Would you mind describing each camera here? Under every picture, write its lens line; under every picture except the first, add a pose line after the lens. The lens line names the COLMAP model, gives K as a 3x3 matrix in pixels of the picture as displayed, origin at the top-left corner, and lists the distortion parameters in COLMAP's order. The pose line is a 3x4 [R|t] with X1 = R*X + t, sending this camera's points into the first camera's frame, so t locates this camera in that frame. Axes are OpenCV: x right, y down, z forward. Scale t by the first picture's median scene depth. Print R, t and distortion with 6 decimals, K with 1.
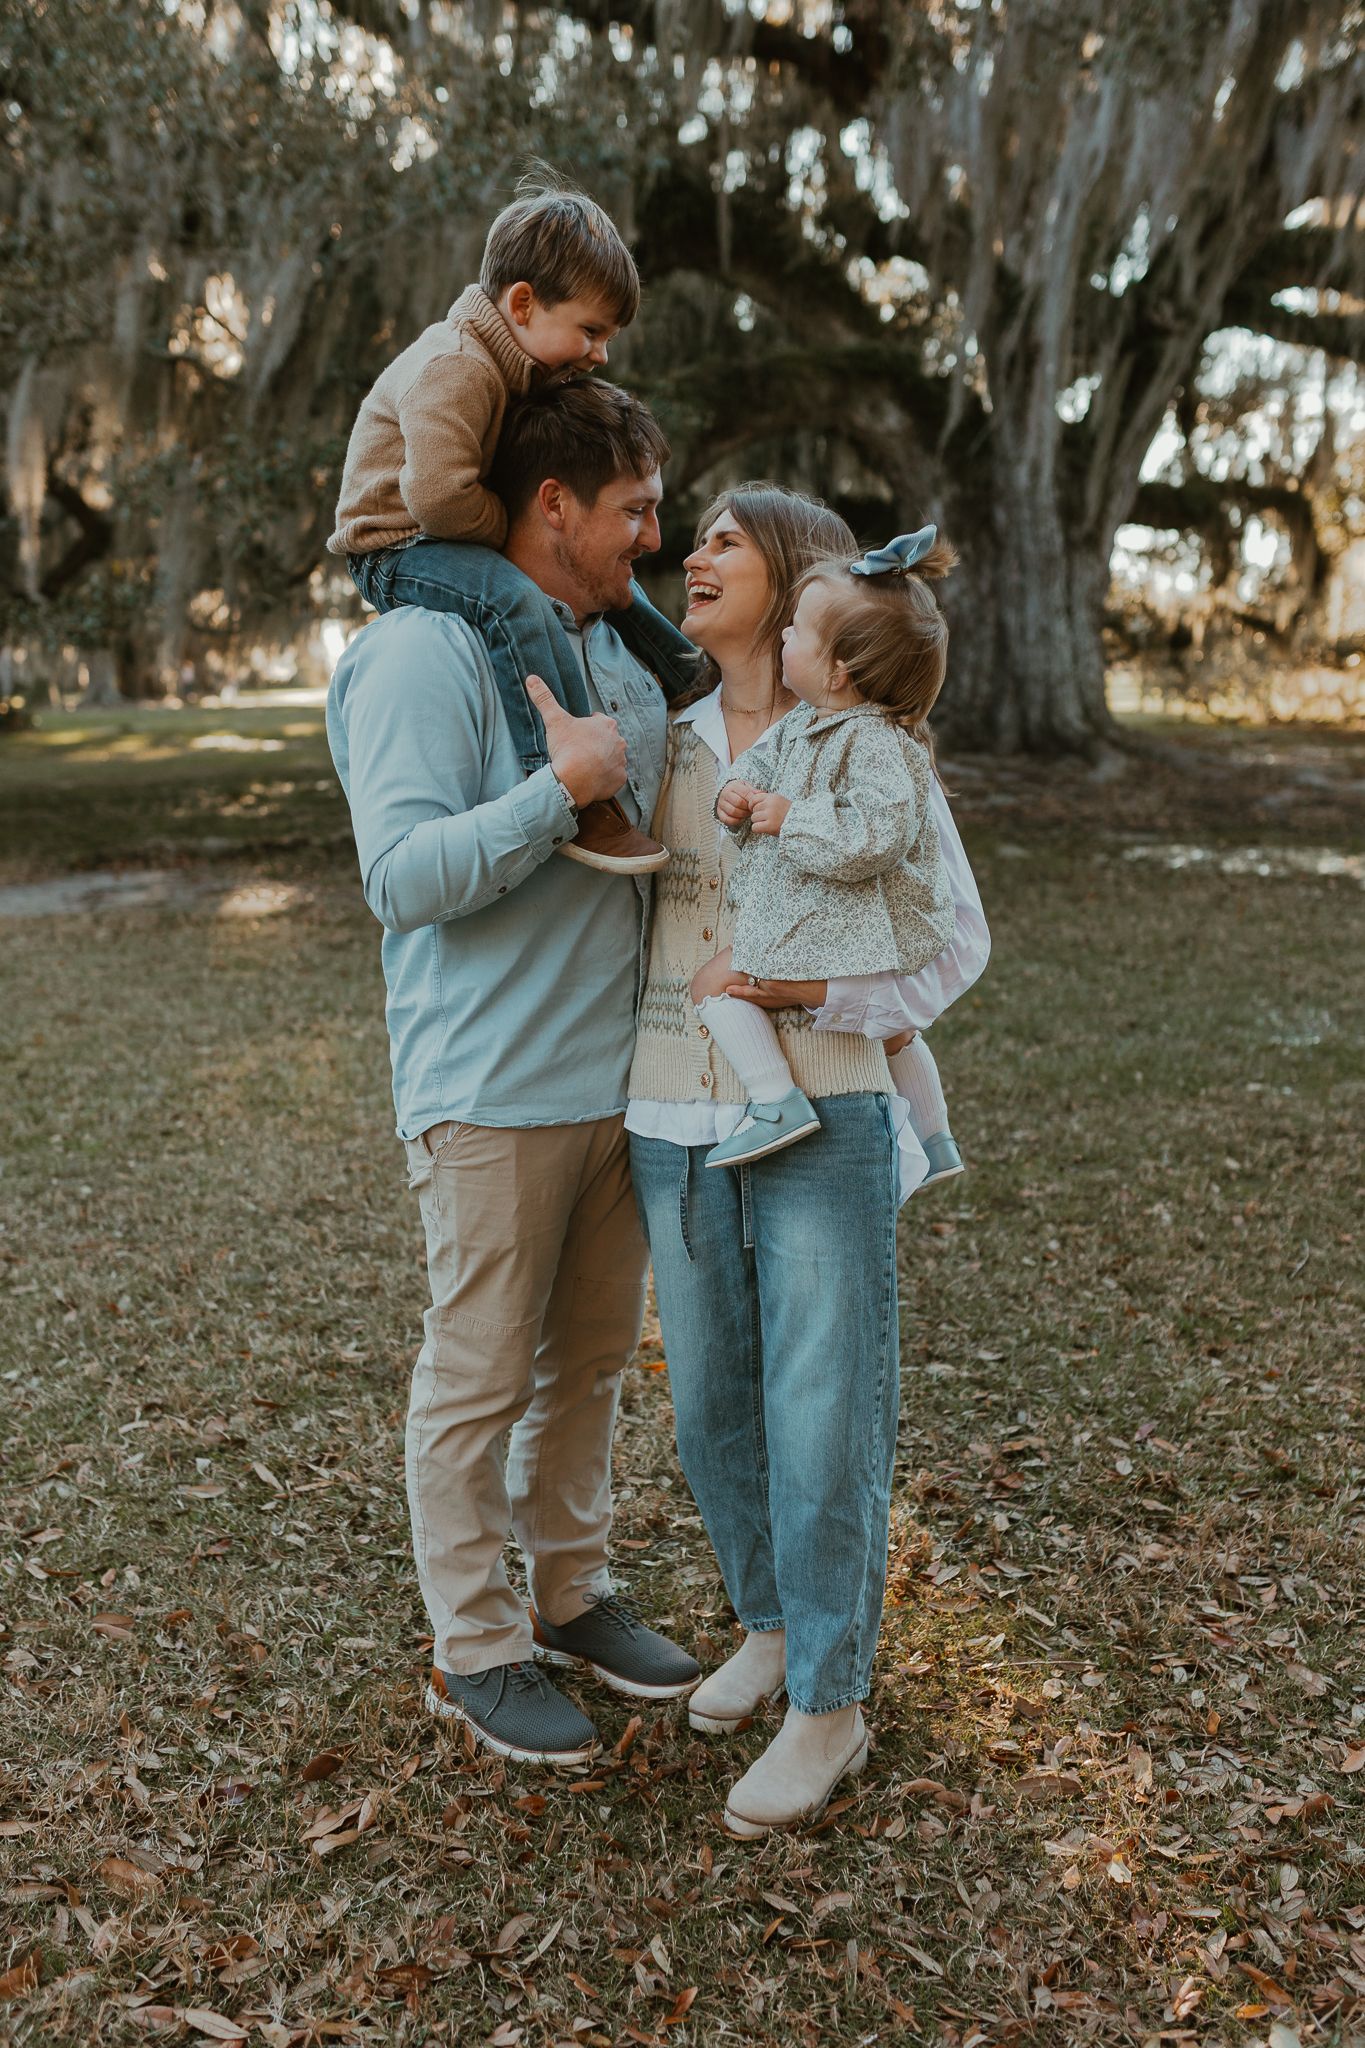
lens RADIAL K [[1982.6, 0, 686.3], [0, 1982.6, 993.9], [0, 0, 1]] dist [-0.005854, 0.015558]
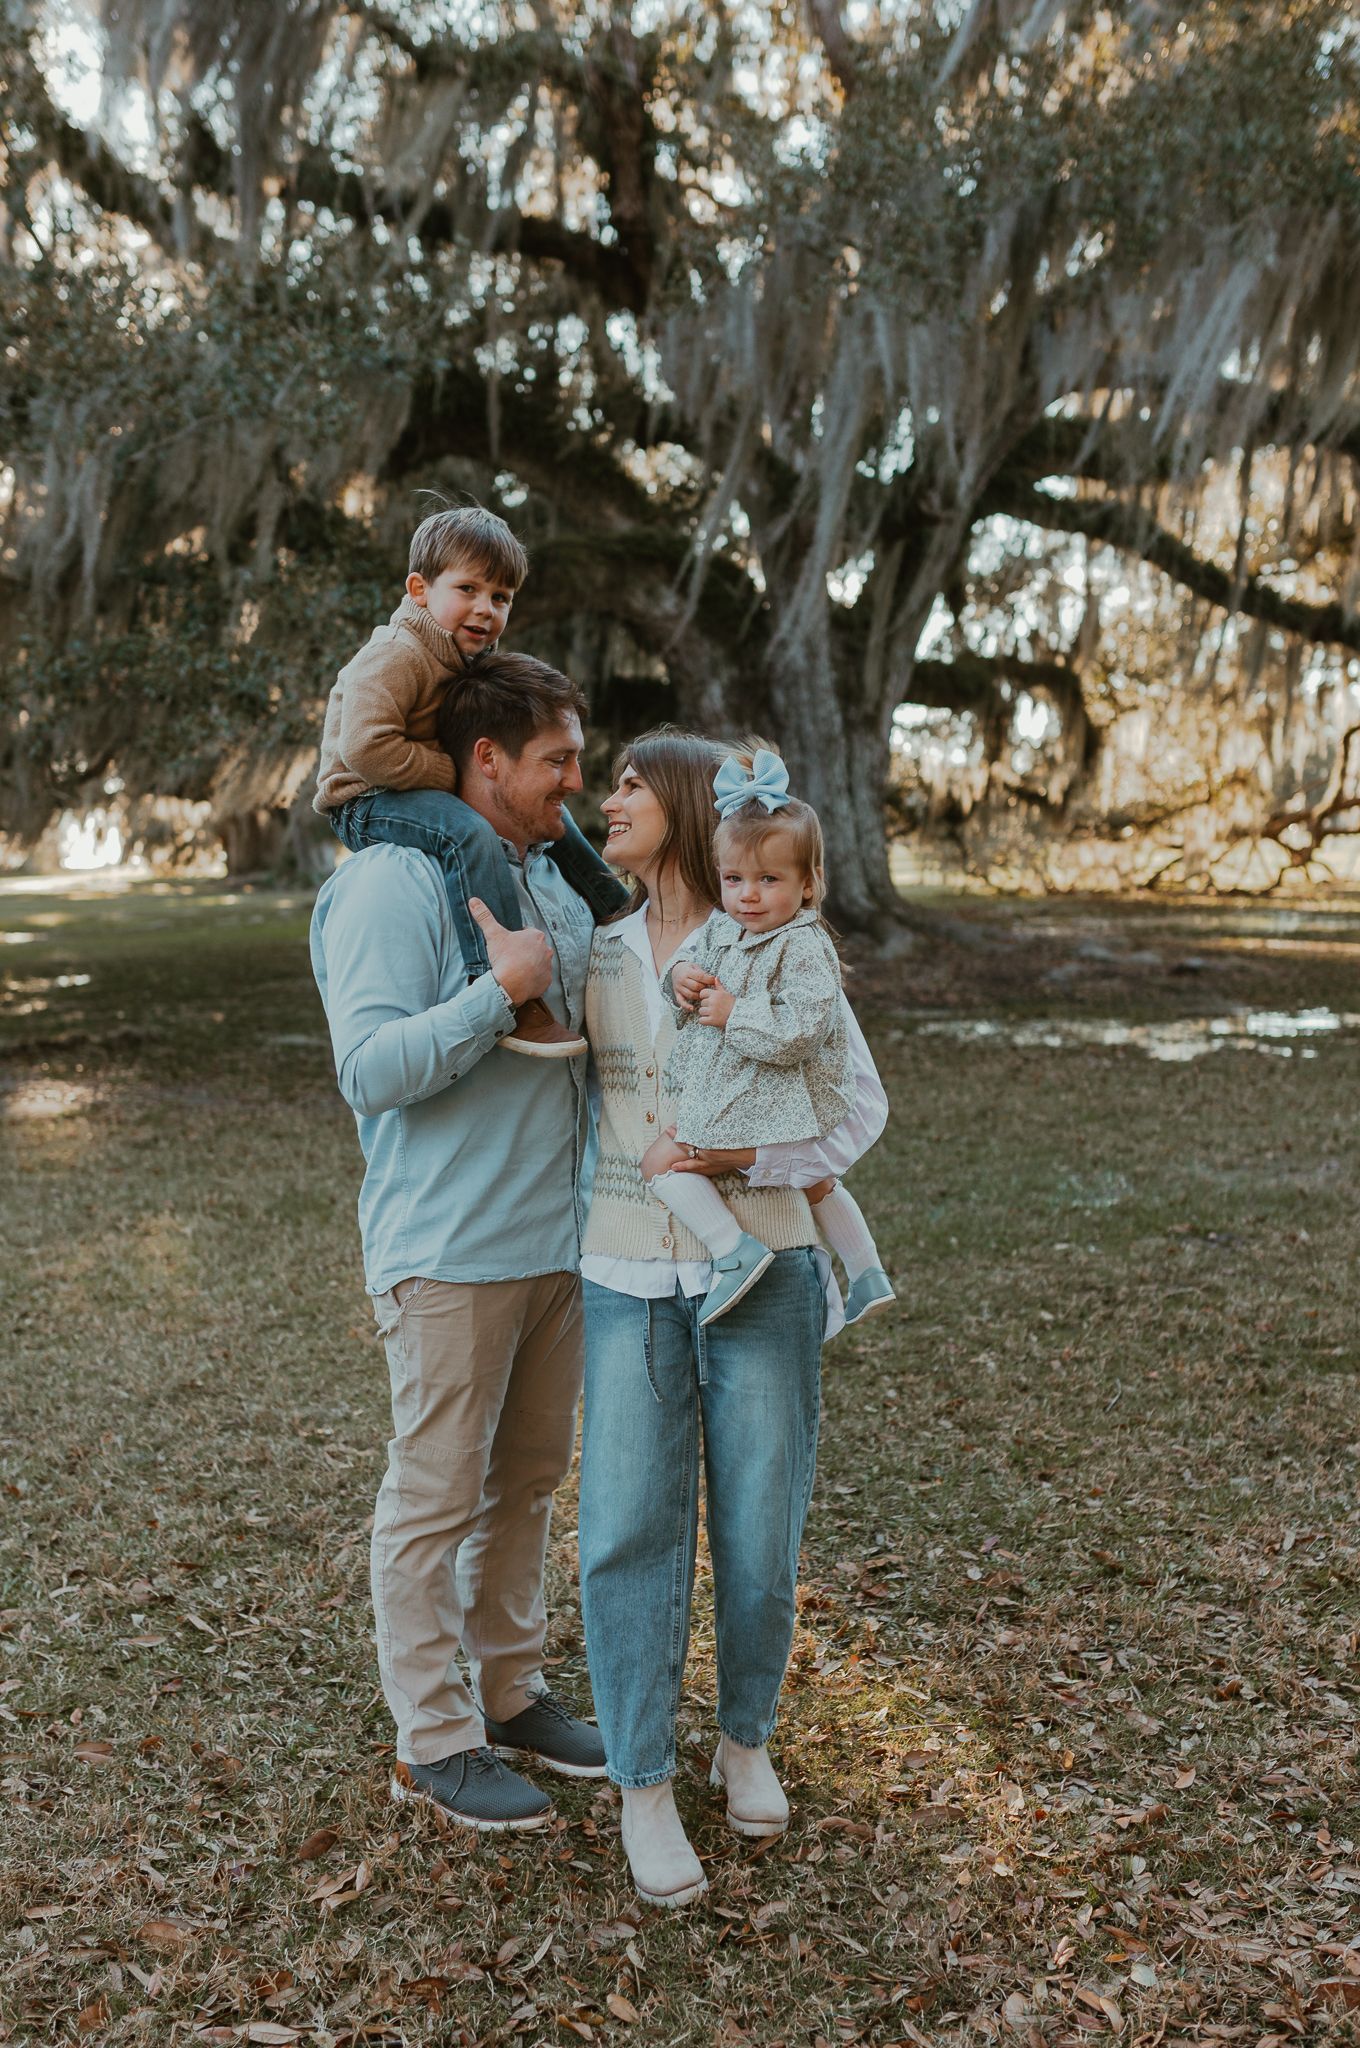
lens RADIAL K [[2138.9, 0, 680.0], [0, 2138.9, 1024.0], [0, 0, 1]] dist [-0.008608, 0.016750]
pose [[0.993128, -0.025697, 0.114177, -0.073874], [0.034411, 0.996588, -0.075019, 0.011892], [-0.111860, 0.078432, 0.990624, -0.204154]]
